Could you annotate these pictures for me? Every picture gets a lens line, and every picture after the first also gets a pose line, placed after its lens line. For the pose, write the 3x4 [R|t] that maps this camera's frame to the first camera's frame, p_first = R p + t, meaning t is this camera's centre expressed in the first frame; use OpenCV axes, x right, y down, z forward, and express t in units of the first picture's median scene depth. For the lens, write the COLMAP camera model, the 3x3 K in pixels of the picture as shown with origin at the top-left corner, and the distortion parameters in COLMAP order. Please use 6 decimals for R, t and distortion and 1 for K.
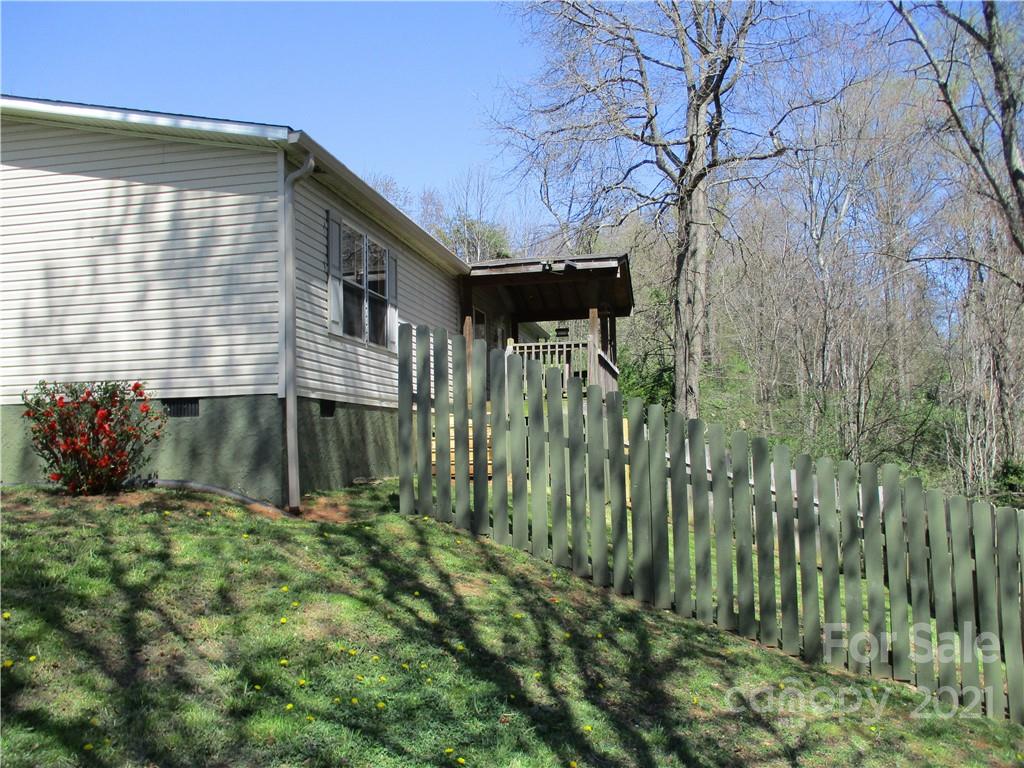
lens RADIAL K [[874.2, 0, 515.4], [0, 874.2, 378.0], [0, 0, 1]] dist [-0.006876, 0.001988]
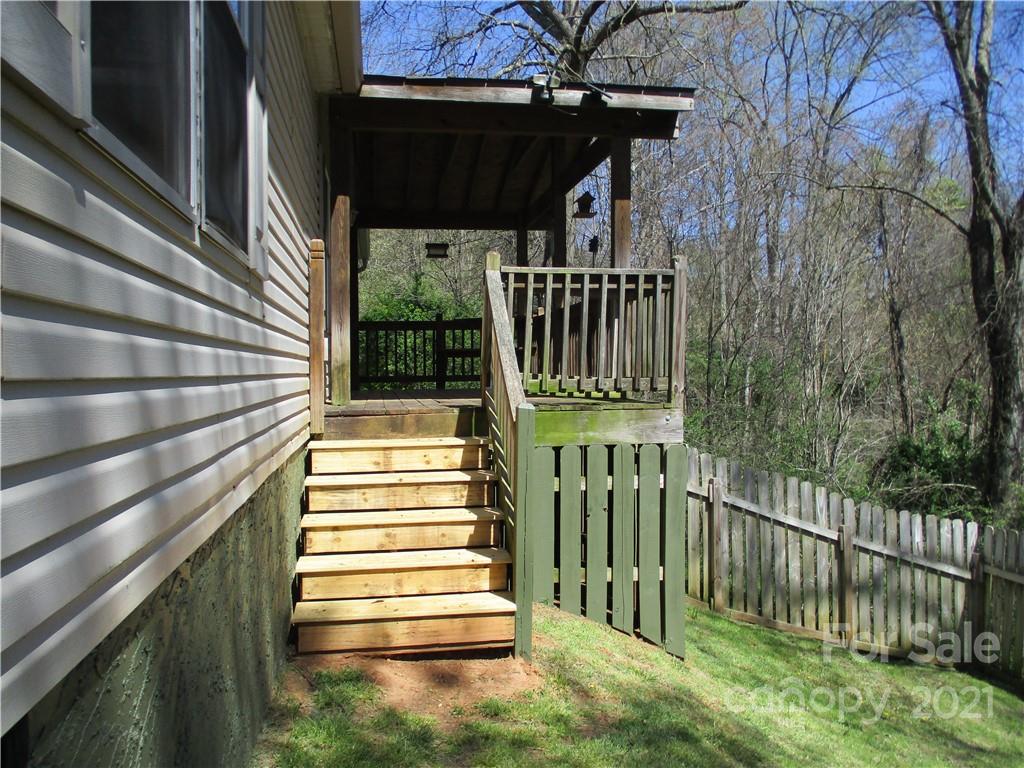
lens RADIAL K [[874.2, 0, 515.4], [0, 874.2, 378.0], [0, 0, 1]] dist [-0.006876, 0.001988]
pose [[0.938987, 0.012961, 0.343708, -0.125549], [-0.040624, 0.996475, 0.073403, -0.016804], [-0.341545, -0.082887, 0.936203, 0.581464]]
